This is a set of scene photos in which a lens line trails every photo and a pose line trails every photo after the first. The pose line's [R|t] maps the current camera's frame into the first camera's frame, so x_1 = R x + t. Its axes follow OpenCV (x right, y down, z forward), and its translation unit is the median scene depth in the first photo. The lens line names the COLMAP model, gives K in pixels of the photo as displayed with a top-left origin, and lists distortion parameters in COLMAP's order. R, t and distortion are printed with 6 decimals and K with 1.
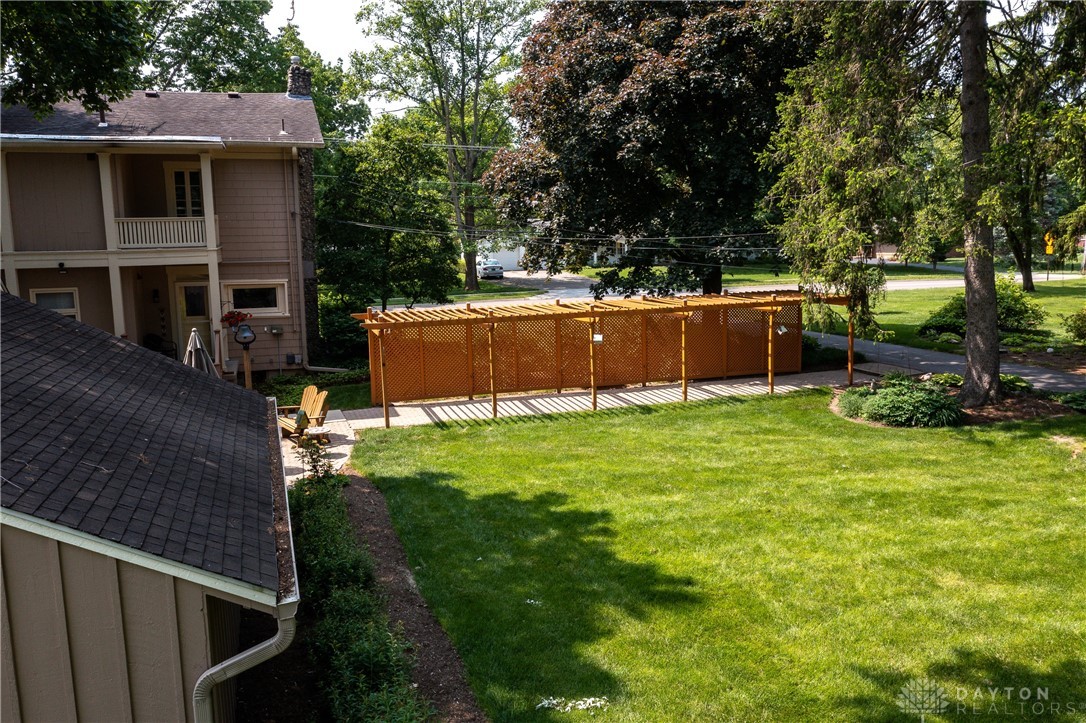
lens RADIAL K [[863.2, 0, 543.0], [0, 863.2, 361.5], [0, 0, 1]] dist [0.000002, 0.004572]
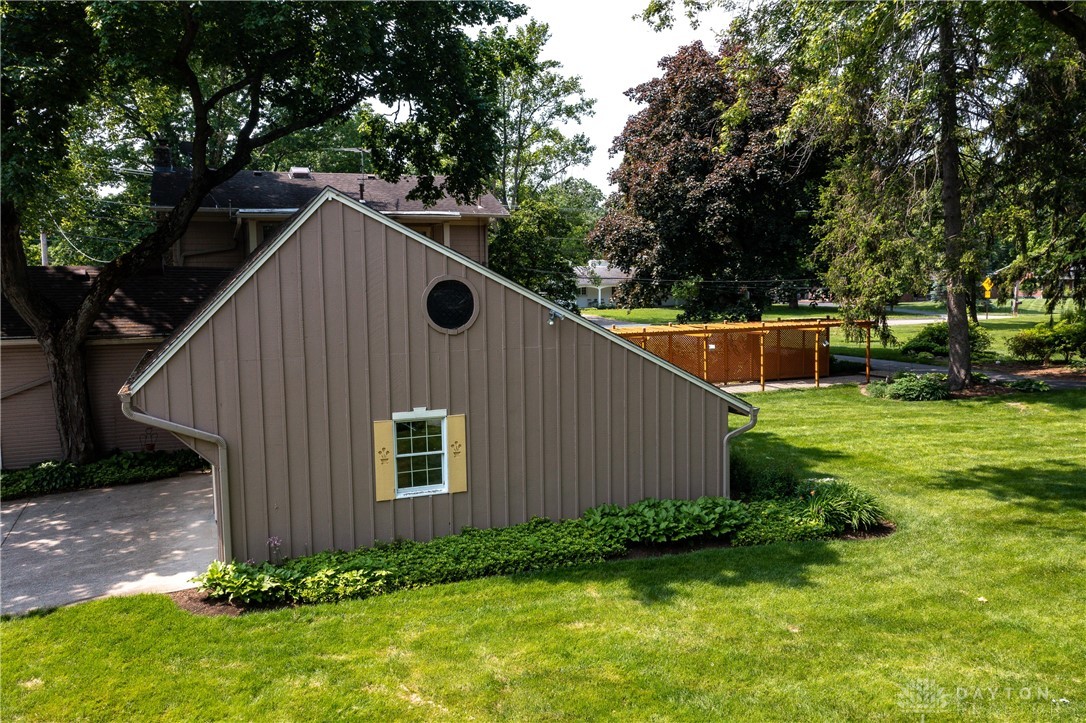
lens RADIAL K [[863.2, 0, 543.0], [0, 863.2, 361.5], [0, 0, 1]] dist [0.000002, 0.004572]
pose [[0.998083, -0.000378, 0.061894, -0.321445], [0.003685, 0.998570, -0.053334, 0.077056], [-0.061785, 0.053460, 0.996657, -0.479151]]
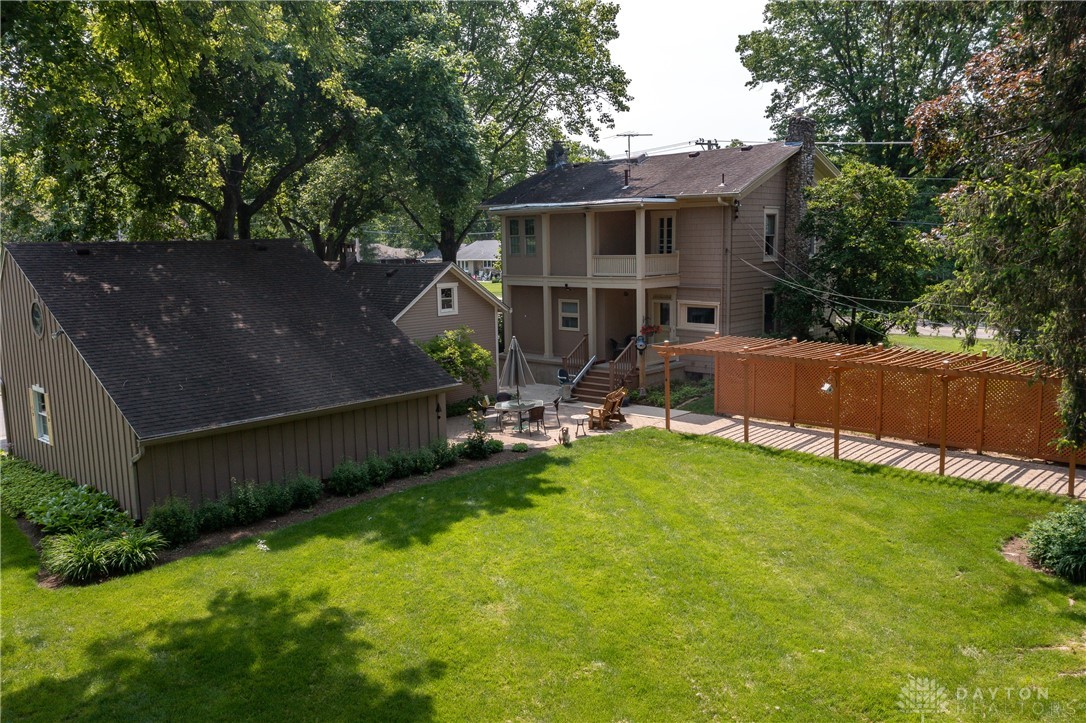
lens RADIAL K [[863.2, 0, 543.0], [0, 863.2, 361.5], [0, 0, 1]] dist [0.000002, 0.004572]
pose [[0.474578, 0.133833, -0.869979, 0.771809], [-0.114652, 0.989352, 0.089653, -0.108199], [0.872714, 0.057198, 0.484869, 0.216068]]
